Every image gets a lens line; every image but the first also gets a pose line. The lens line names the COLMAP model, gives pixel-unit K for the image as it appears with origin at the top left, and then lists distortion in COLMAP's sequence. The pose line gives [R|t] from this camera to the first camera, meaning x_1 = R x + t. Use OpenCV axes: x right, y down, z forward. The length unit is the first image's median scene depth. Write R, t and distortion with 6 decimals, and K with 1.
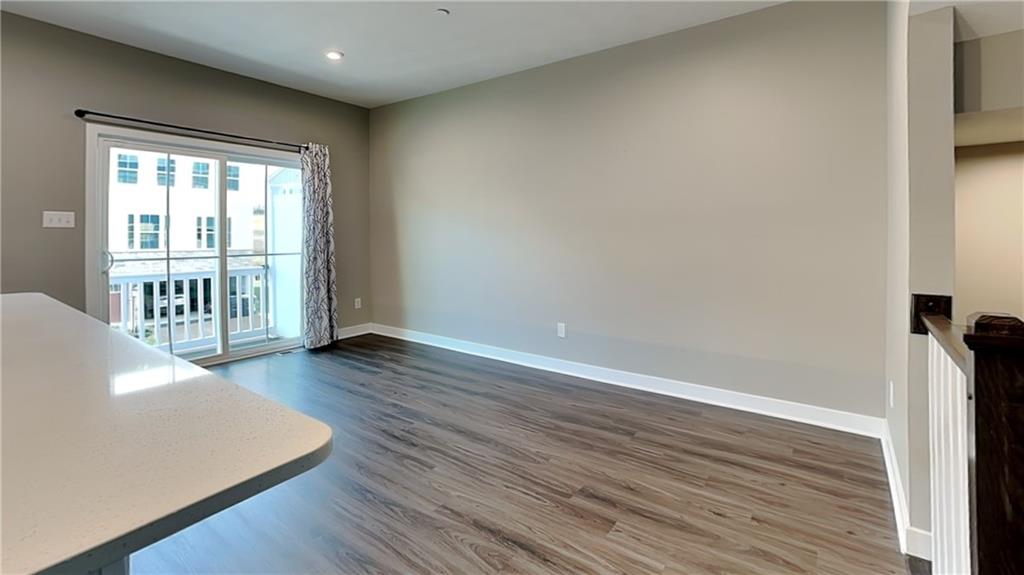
lens RADIAL K [[454.8, 0, 511.9], [0, 454.8, 238.1], [0, 0, 1]] dist [0.009116, -0.001695]
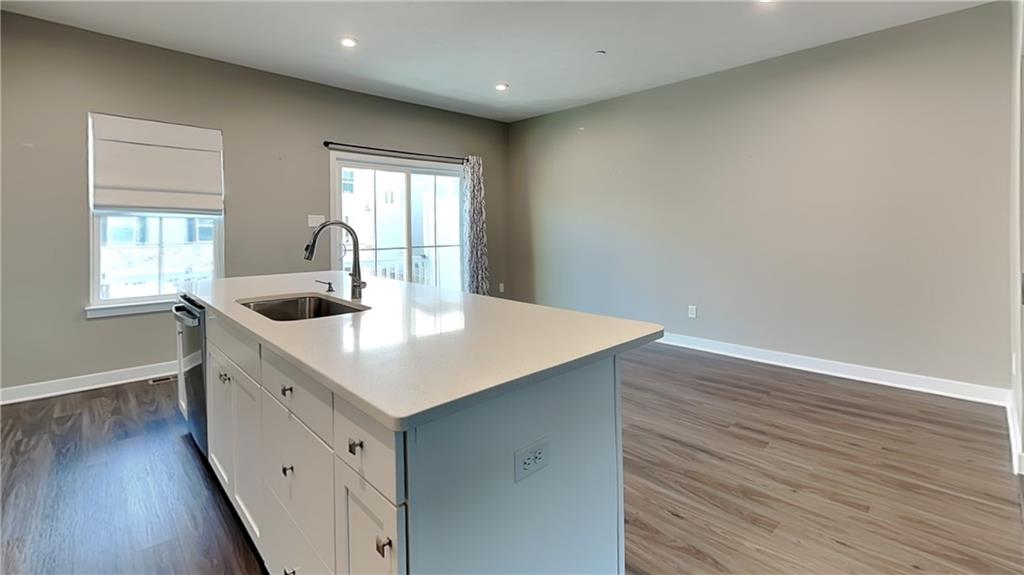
lens RADIAL K [[442.6, 0, 515.0], [0, 442.6, 244.8], [0, 0, 1]] dist [-0.007426, 0.002671]
pose [[0.982721, 0.000179, -0.185095, -0.138032], [0.005216, 0.999576, 0.028659, -0.004110], [0.185022, -0.029129, 0.982303, -0.207867]]
